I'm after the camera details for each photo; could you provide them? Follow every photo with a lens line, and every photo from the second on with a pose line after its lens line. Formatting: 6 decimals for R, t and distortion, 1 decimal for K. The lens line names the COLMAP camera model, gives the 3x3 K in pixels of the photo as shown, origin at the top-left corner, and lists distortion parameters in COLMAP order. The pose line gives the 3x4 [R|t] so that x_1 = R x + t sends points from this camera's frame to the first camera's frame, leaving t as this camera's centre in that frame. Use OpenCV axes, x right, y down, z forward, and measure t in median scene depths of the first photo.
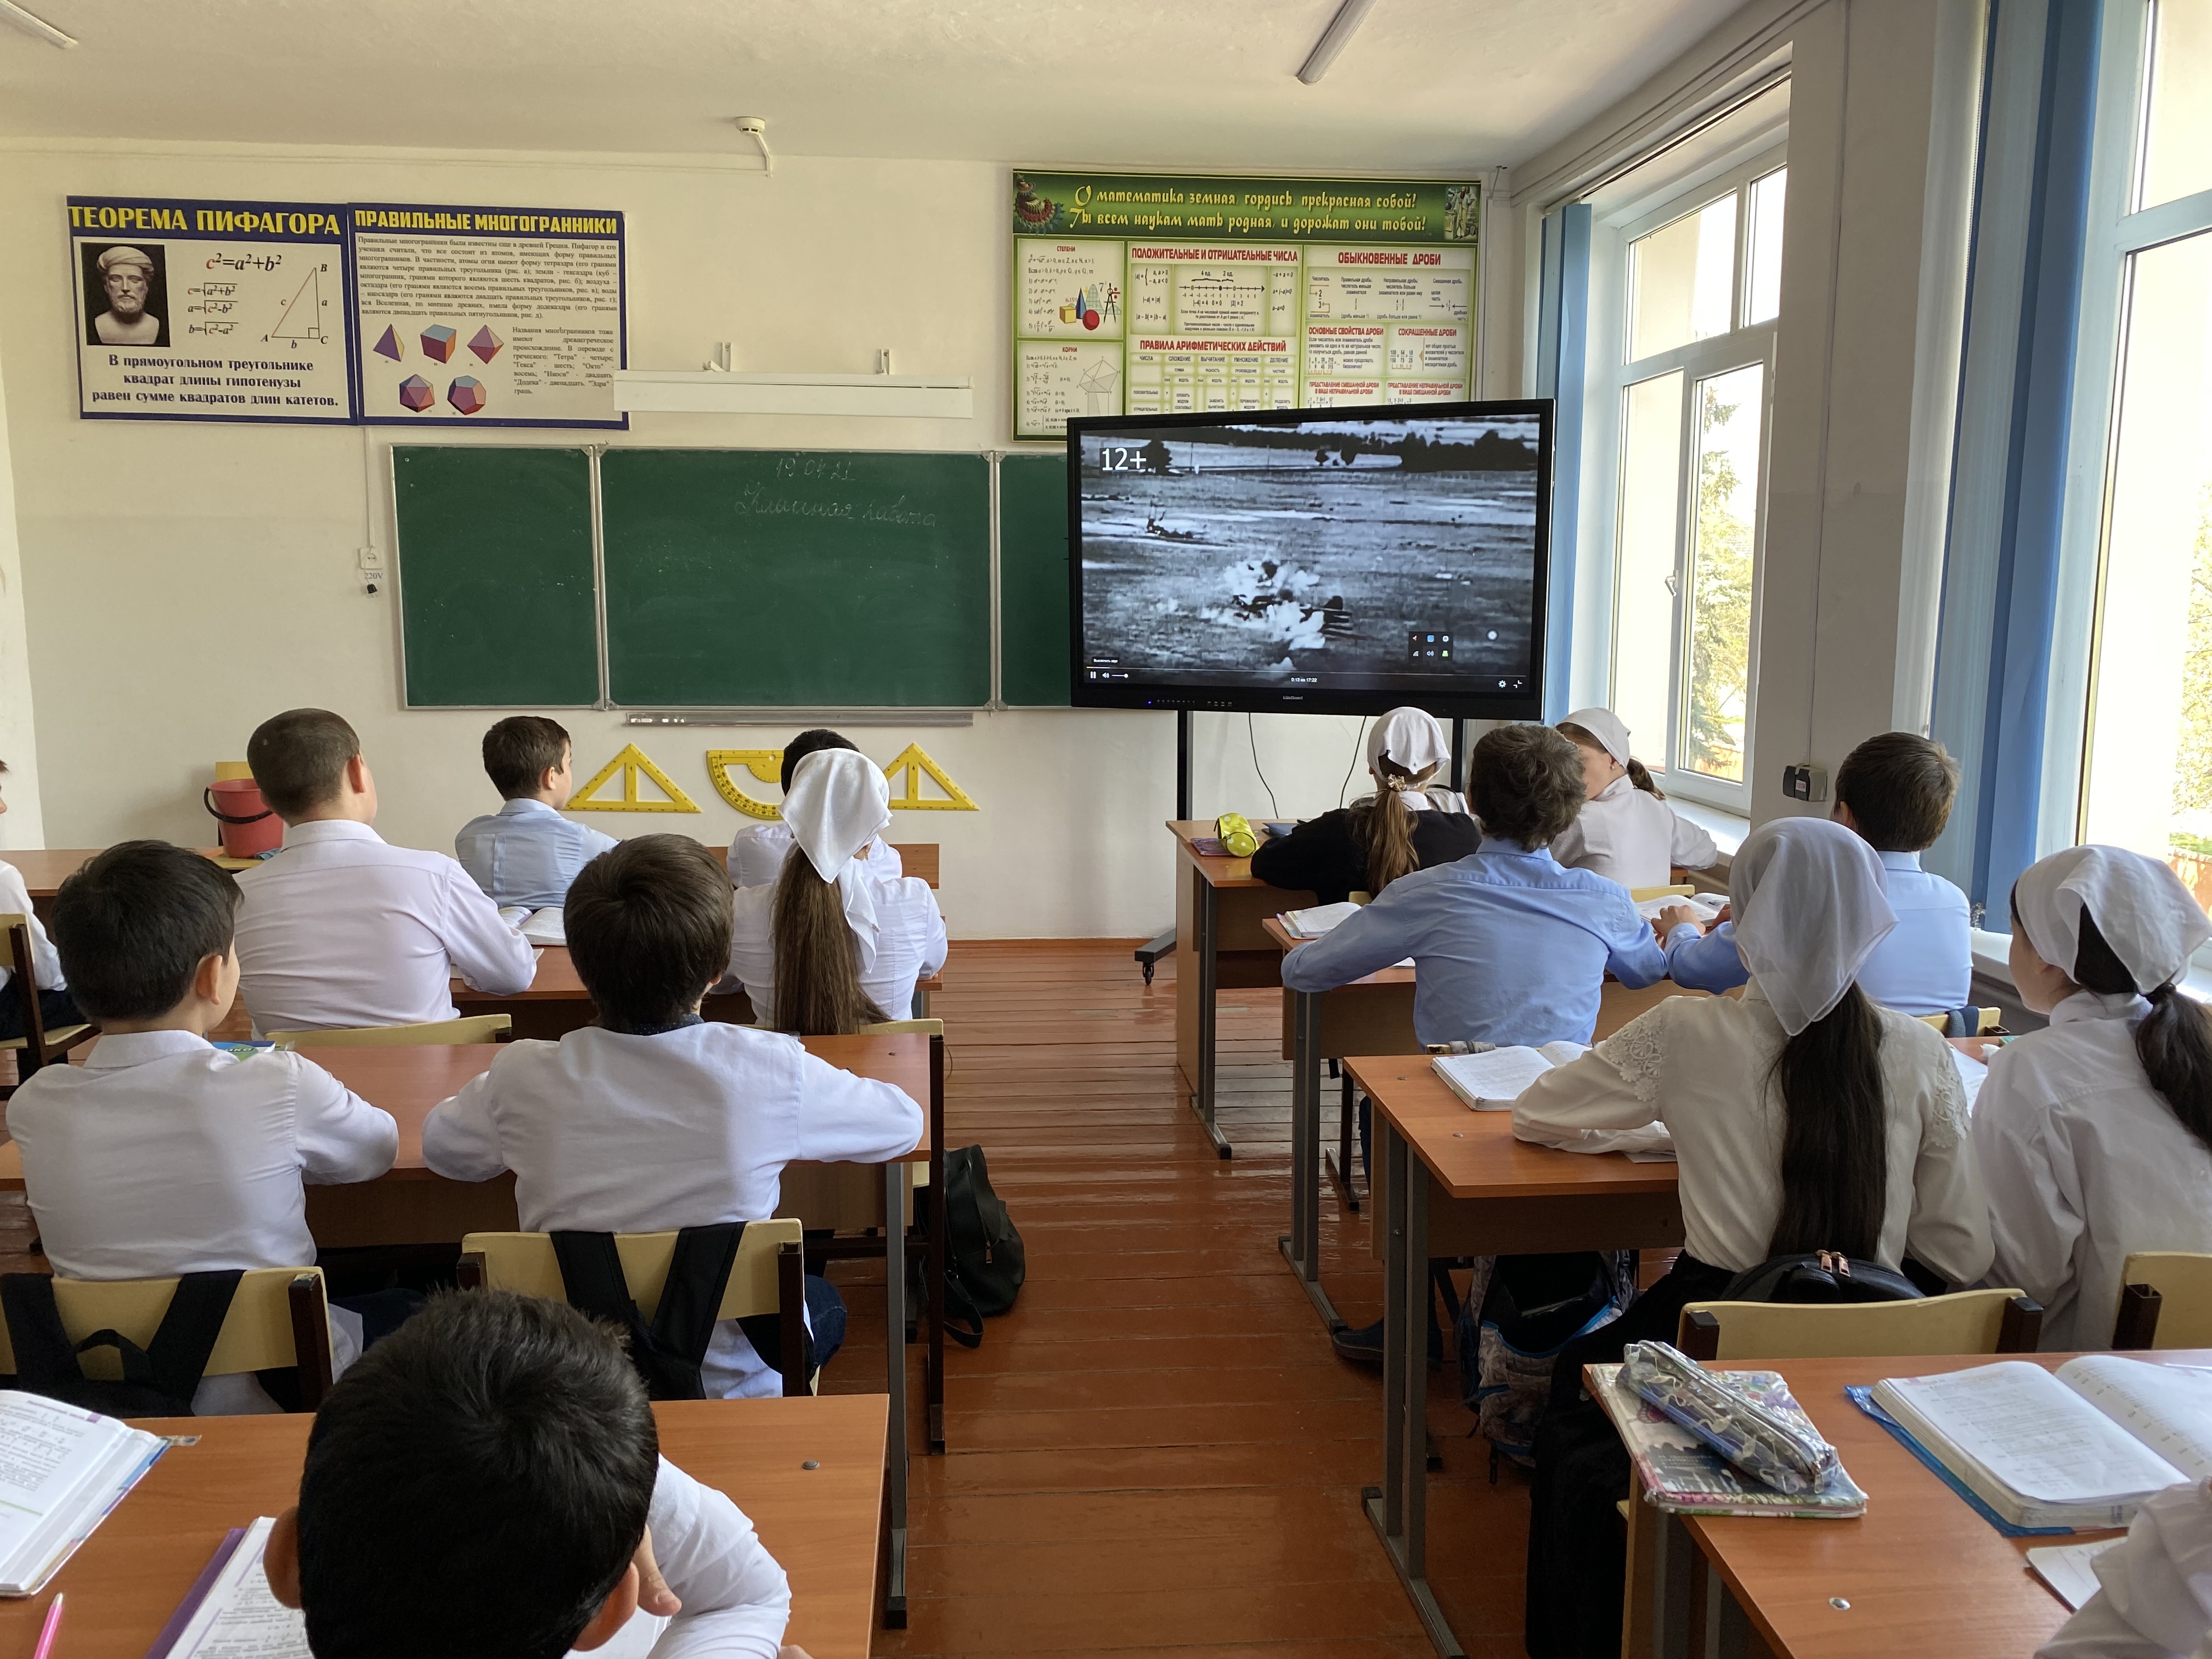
lens RADIAL K [[1701.1, 0, 1098.4], [0, 1701.1, 849.4], [0, 0, 1]] dist [-0.019825, 0.011439]
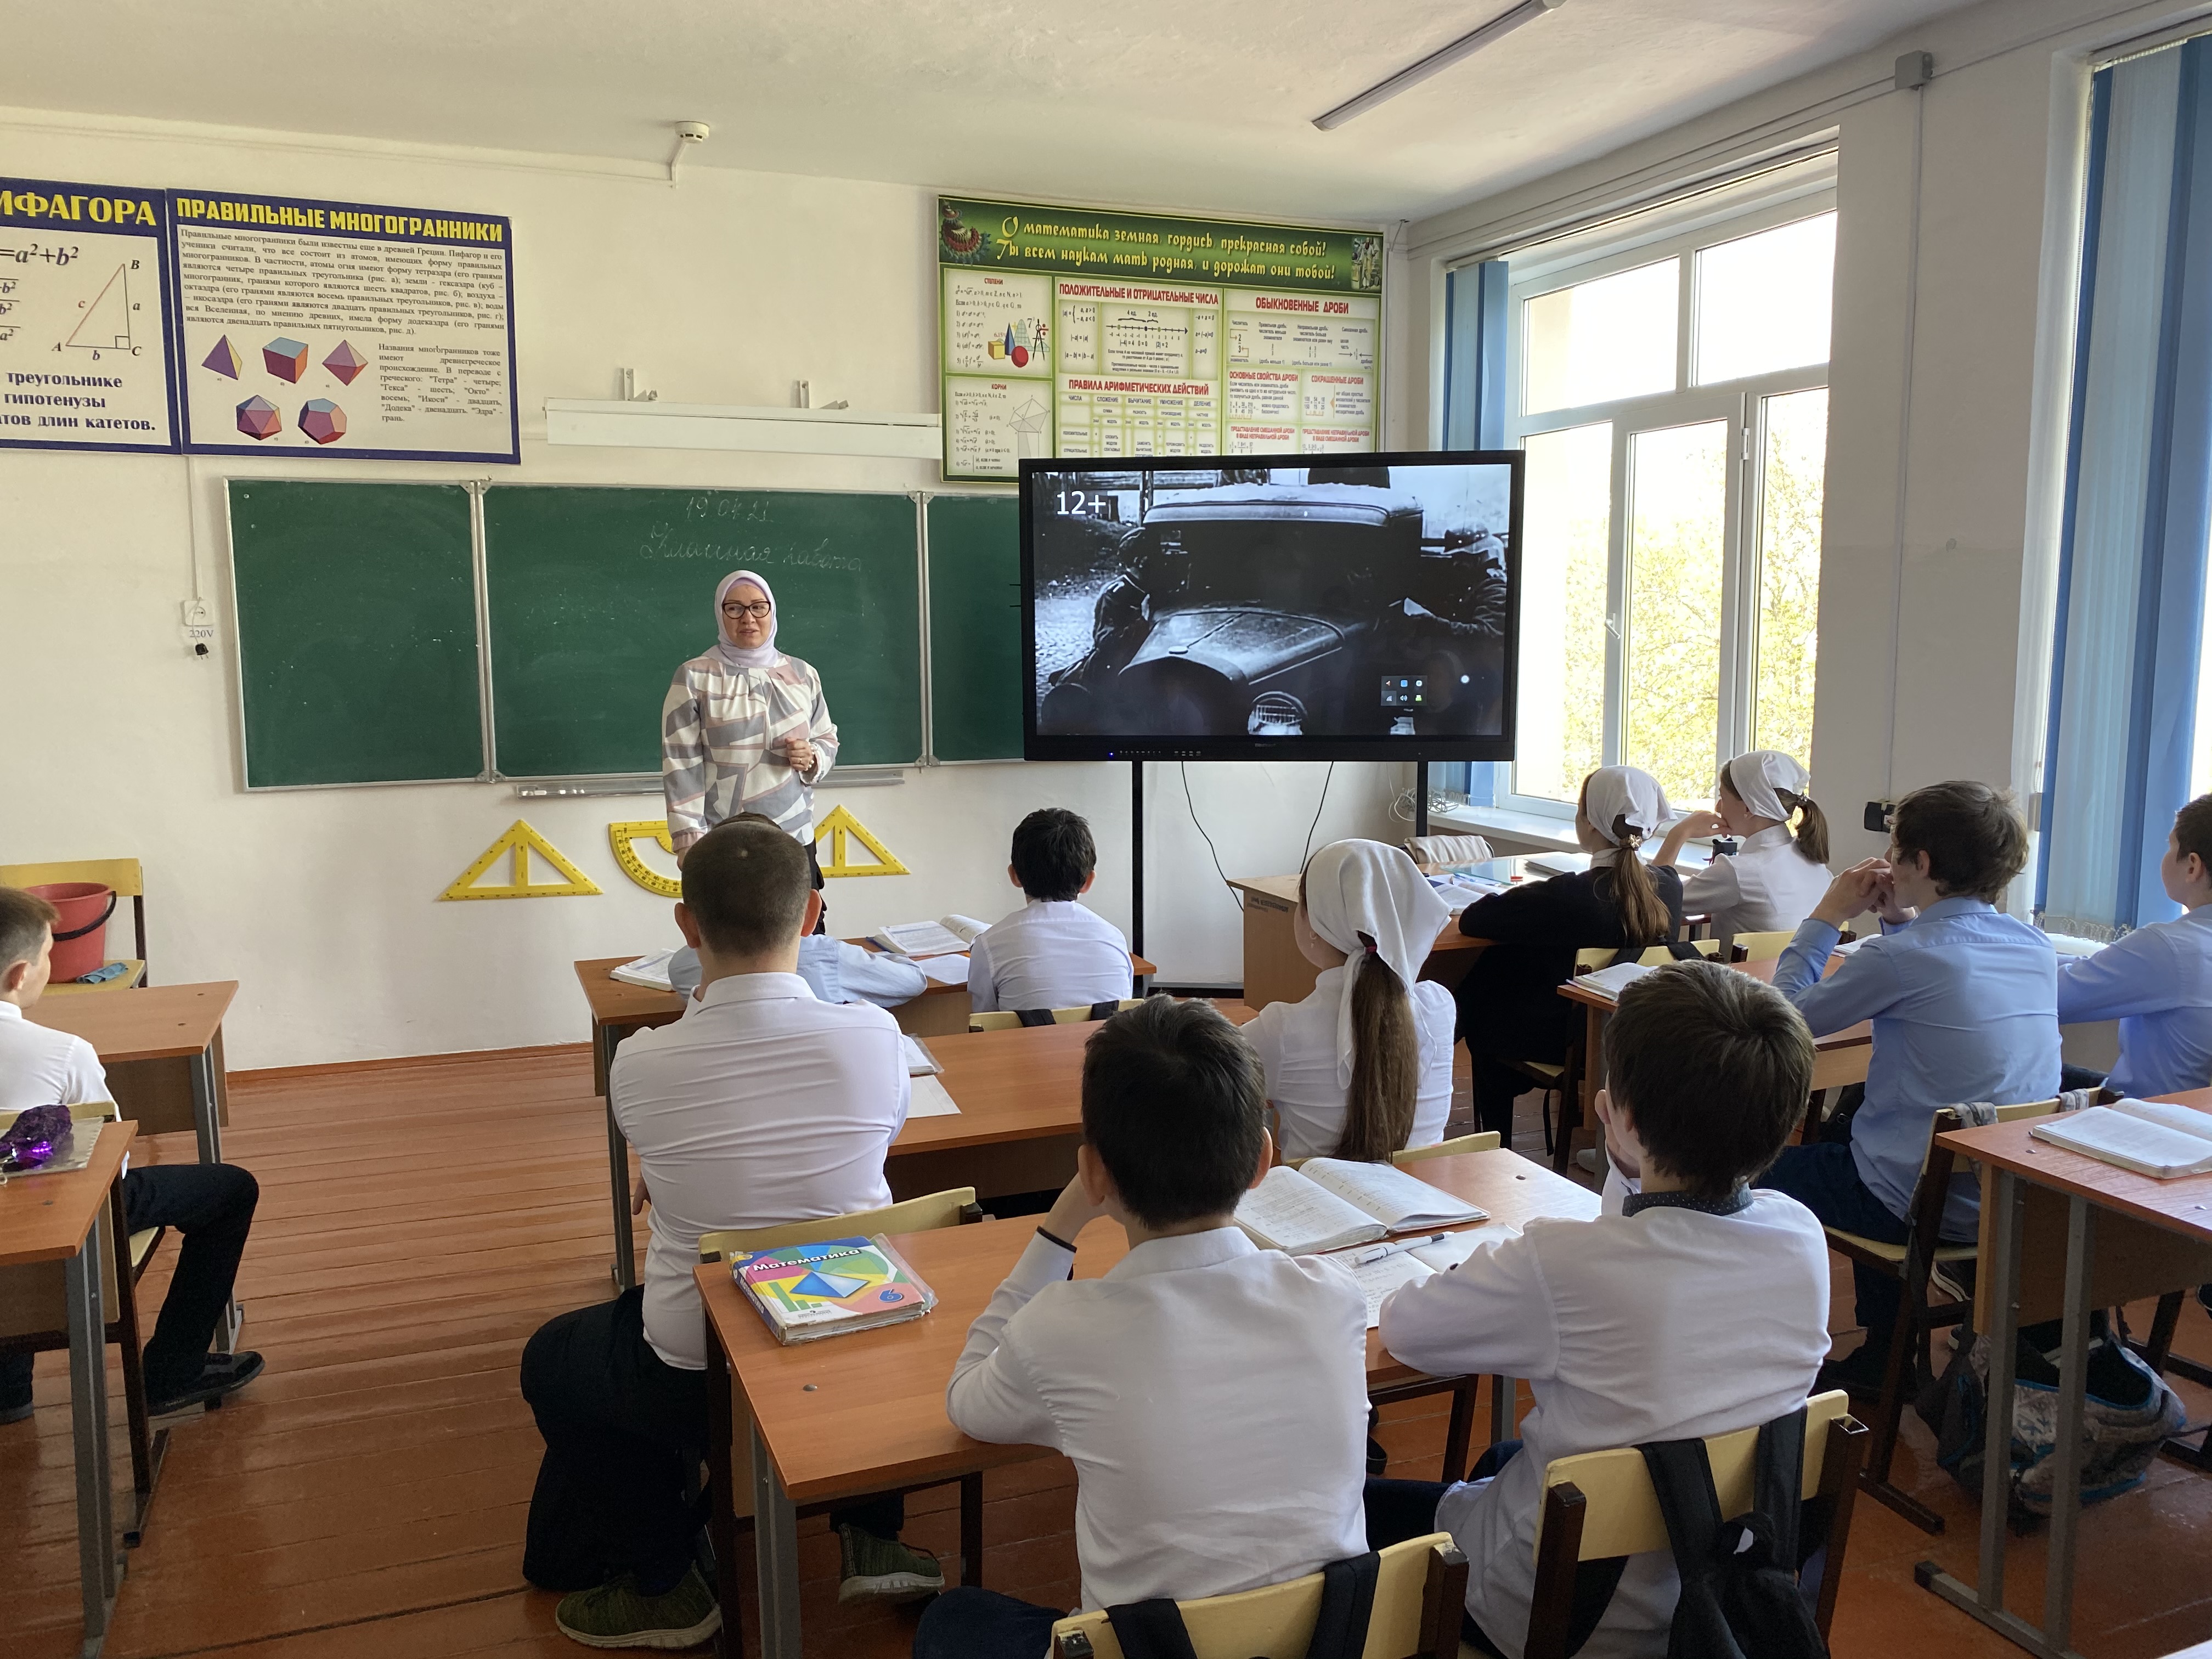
lens RADIAL K [[1701.1, 0, 1098.4], [0, 1701.1, 842.1], [0, 0, 1]] dist [-0.019825, 0.011439]
pose [[0.959108, -0.047036, 0.279106, -0.248019], [0.052730, 0.998525, -0.012922, -0.024964], [-0.278087, 0.027111, 0.960173, 0.079521]]
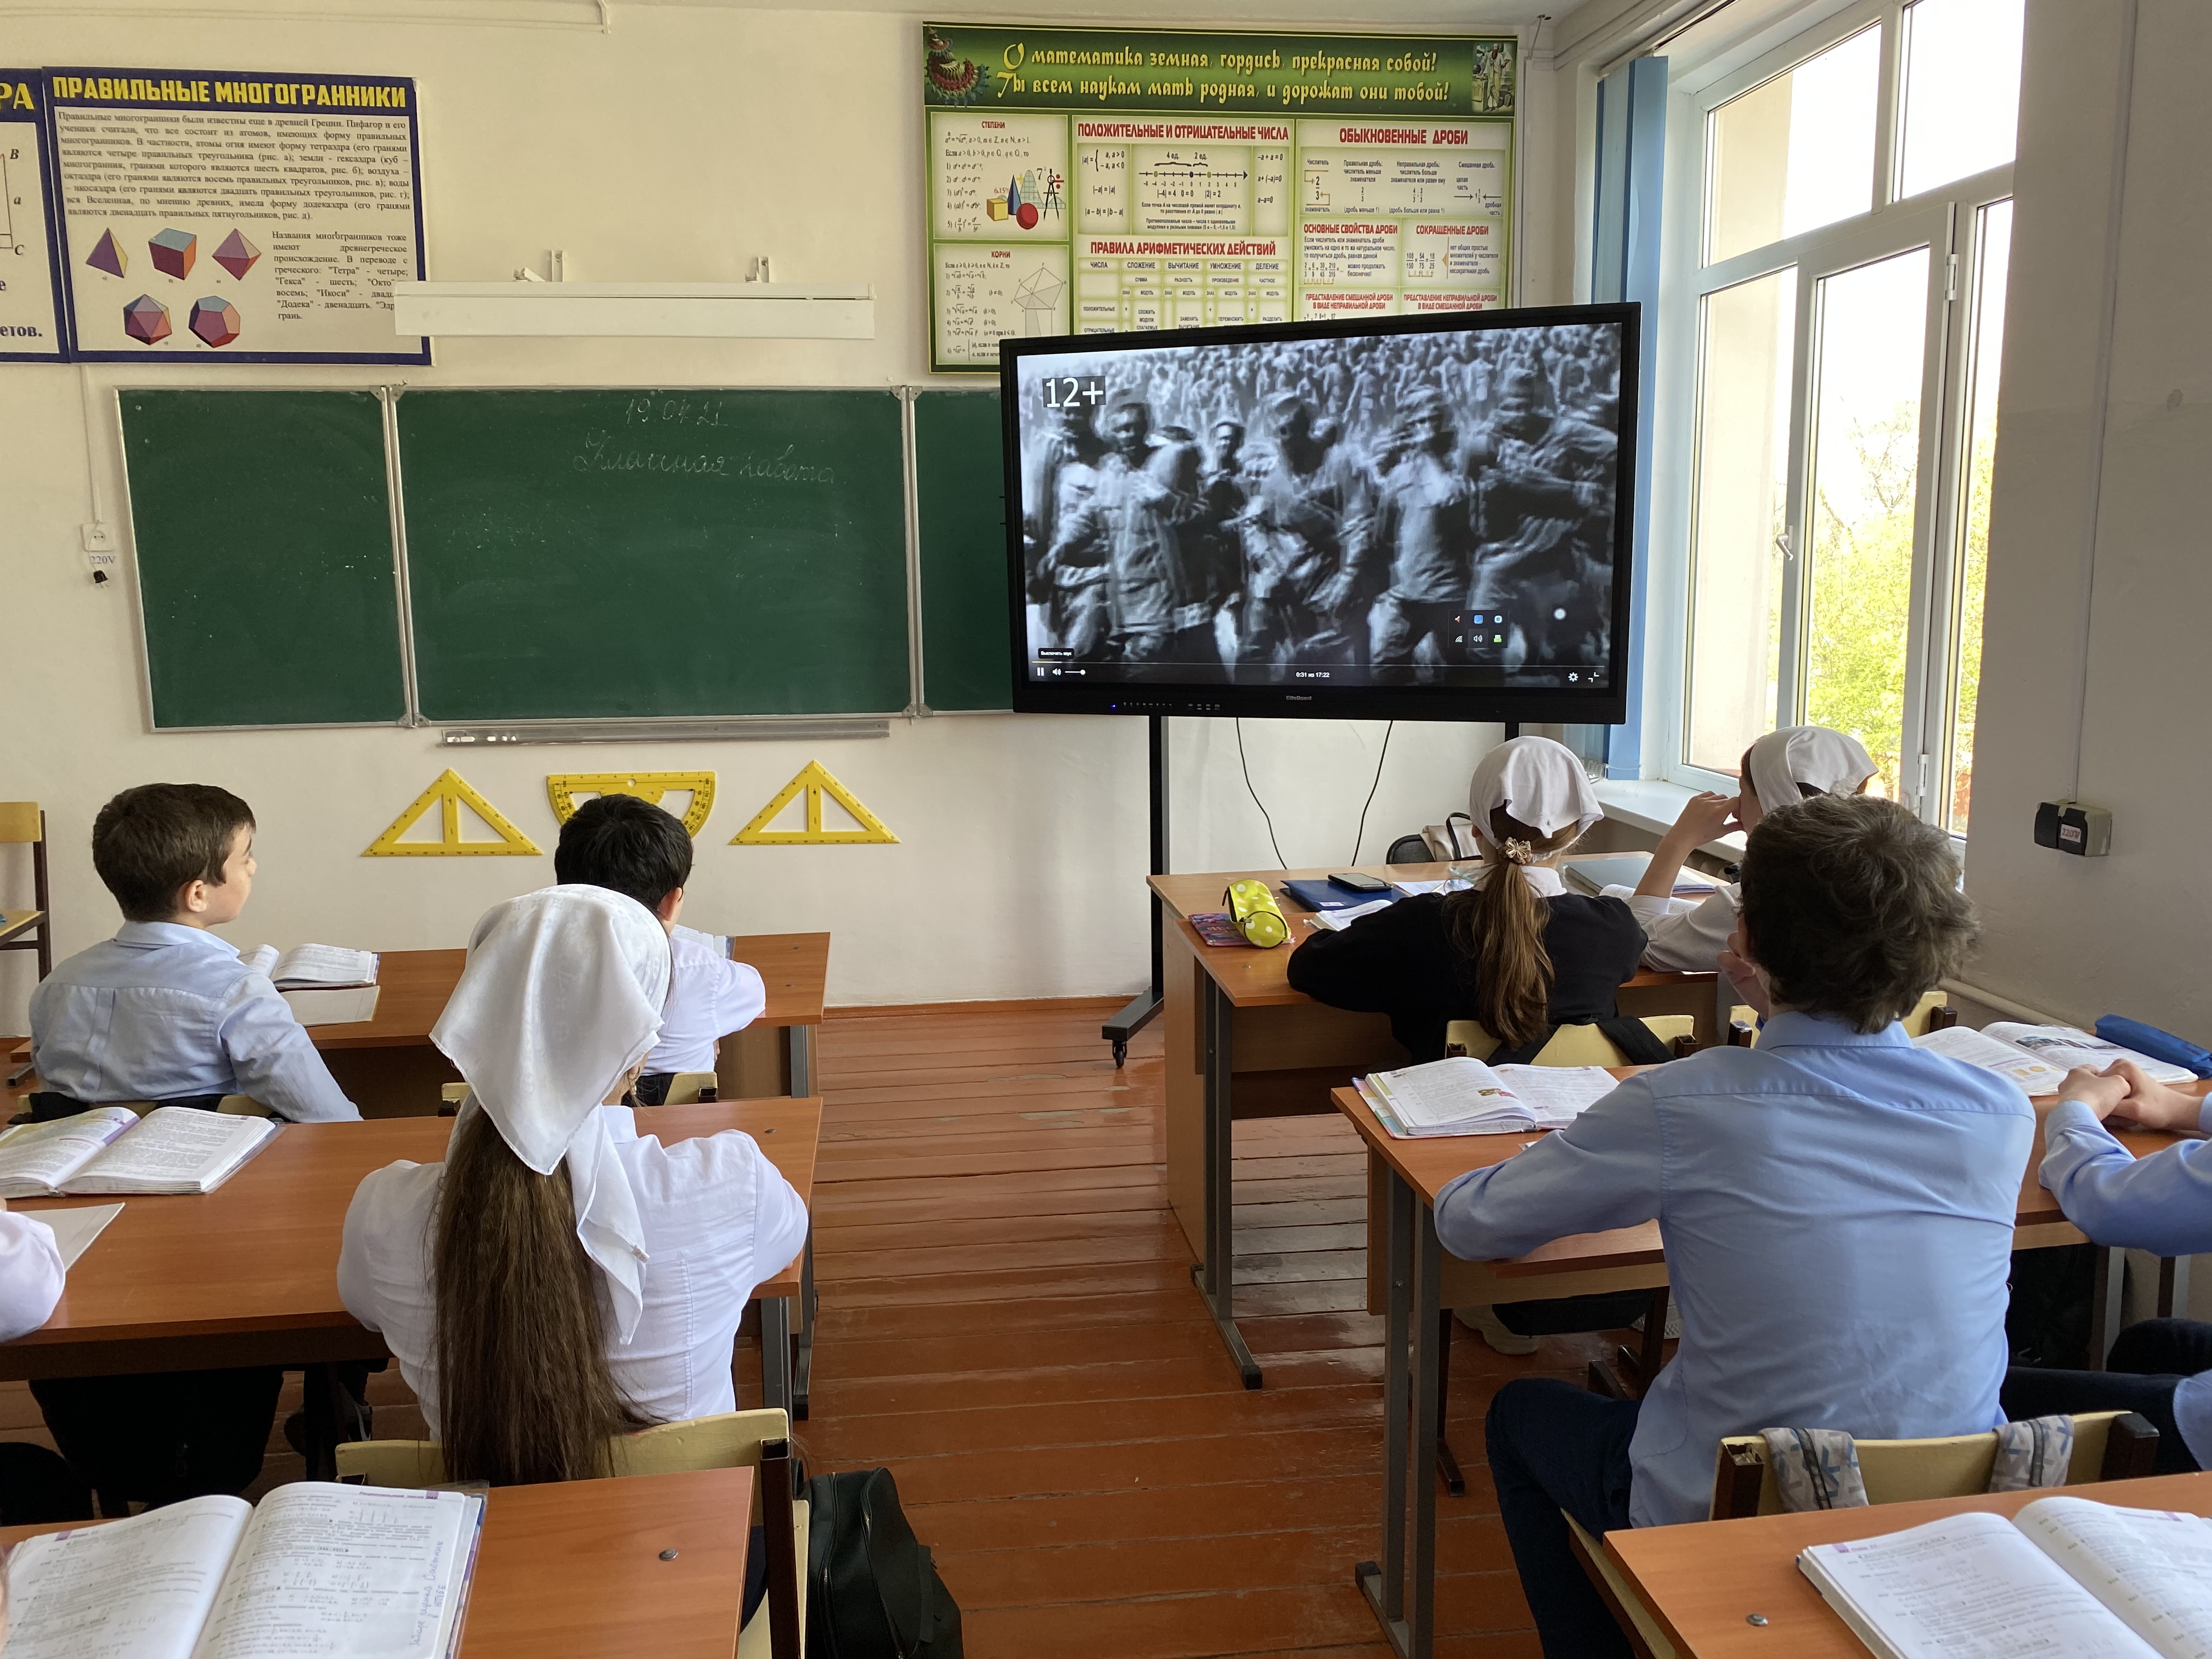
lens RADIAL K [[1701.1, 0, 1102.2], [0, 1701.1, 831.7], [0, 0, 1]] dist [-0.019825, 0.011439]
pose [[0.999083, -0.022139, 0.036653, -0.004947], [0.021833, 0.999724, 0.008722, -0.035685], [-0.036836, -0.007913, 0.999290, 0.221766]]
